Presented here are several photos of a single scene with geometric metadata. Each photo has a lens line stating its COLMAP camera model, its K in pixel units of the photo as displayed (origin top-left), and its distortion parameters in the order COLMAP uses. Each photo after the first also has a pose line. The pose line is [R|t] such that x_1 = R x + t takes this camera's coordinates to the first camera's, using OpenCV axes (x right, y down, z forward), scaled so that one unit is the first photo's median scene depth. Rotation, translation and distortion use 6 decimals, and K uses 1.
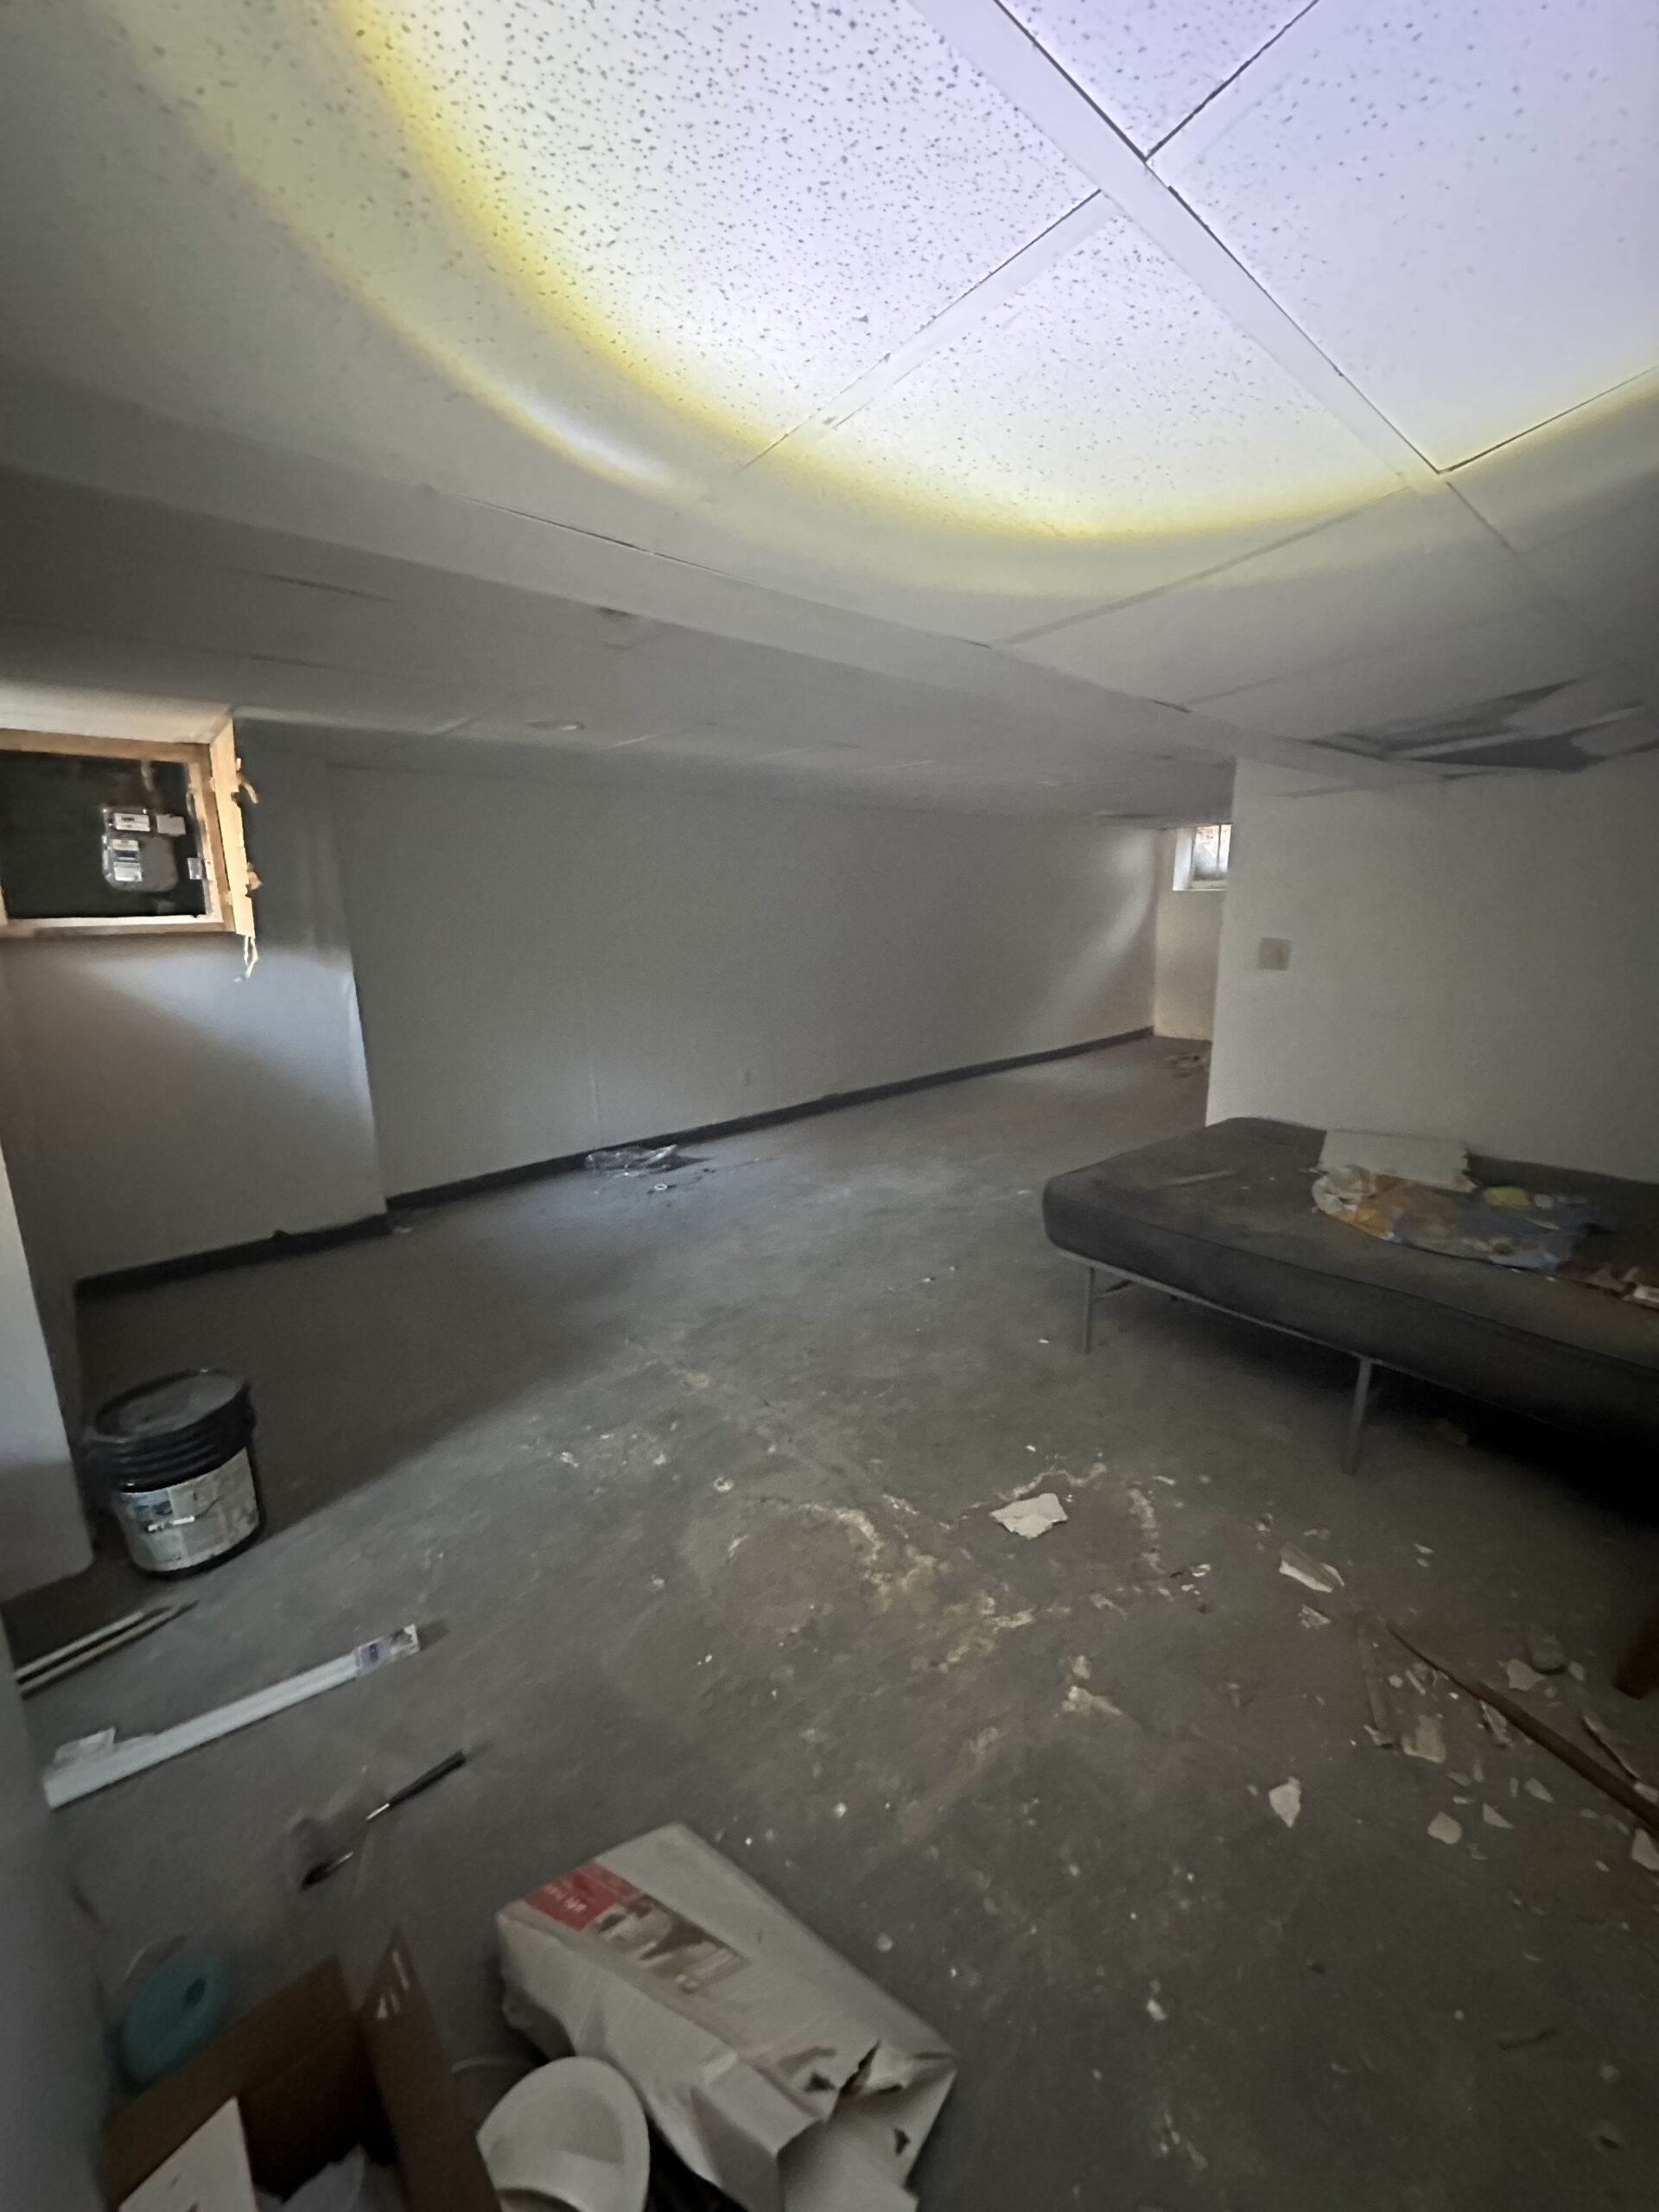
lens RADIAL K [[888.1, 0, 830.6], [0, 888.1, 1101.1], [0, 0, 1]] dist [-0.000148, -0.000072]
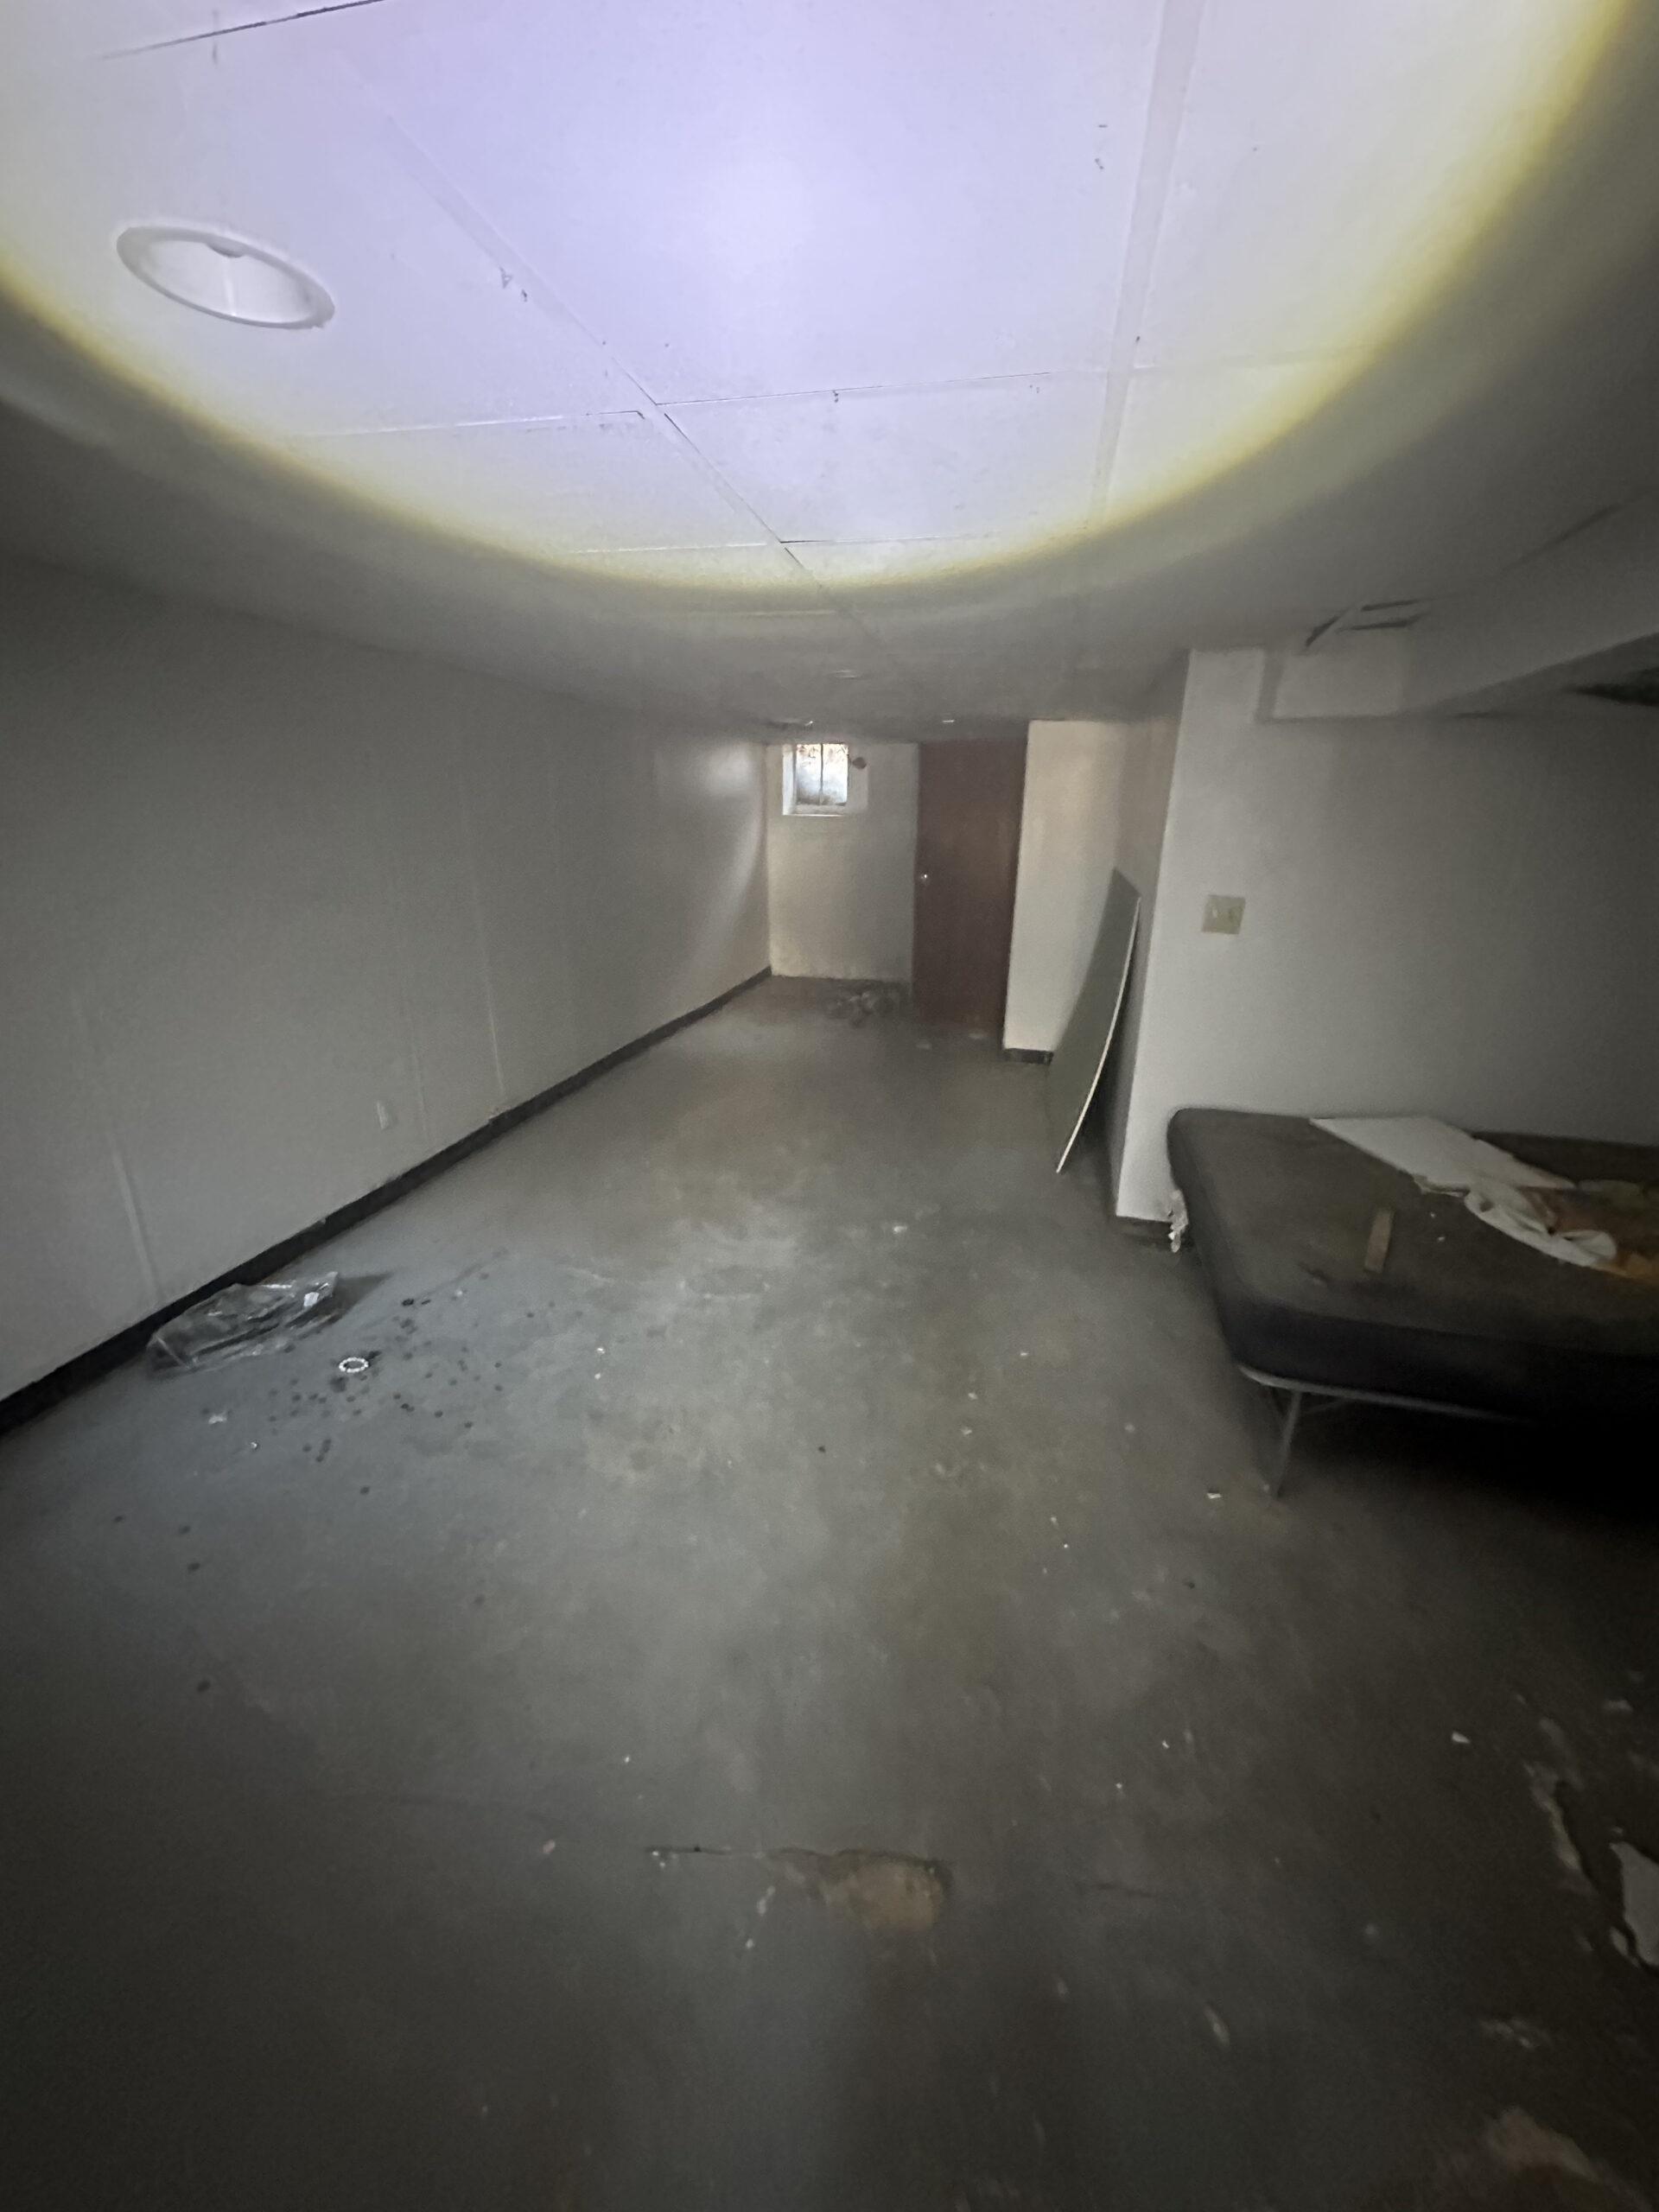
lens RADIAL K [[888.1, 0, 840.9], [0, 888.1, 1113.1], [0, 0, 1]] dist [-0.000148, -0.000072]
pose [[0.817733, -0.158622, 0.553310, -0.211313], [0.100723, 0.985880, 0.133773, -0.094133], [-0.566716, -0.053660, 0.822164, 0.367197]]
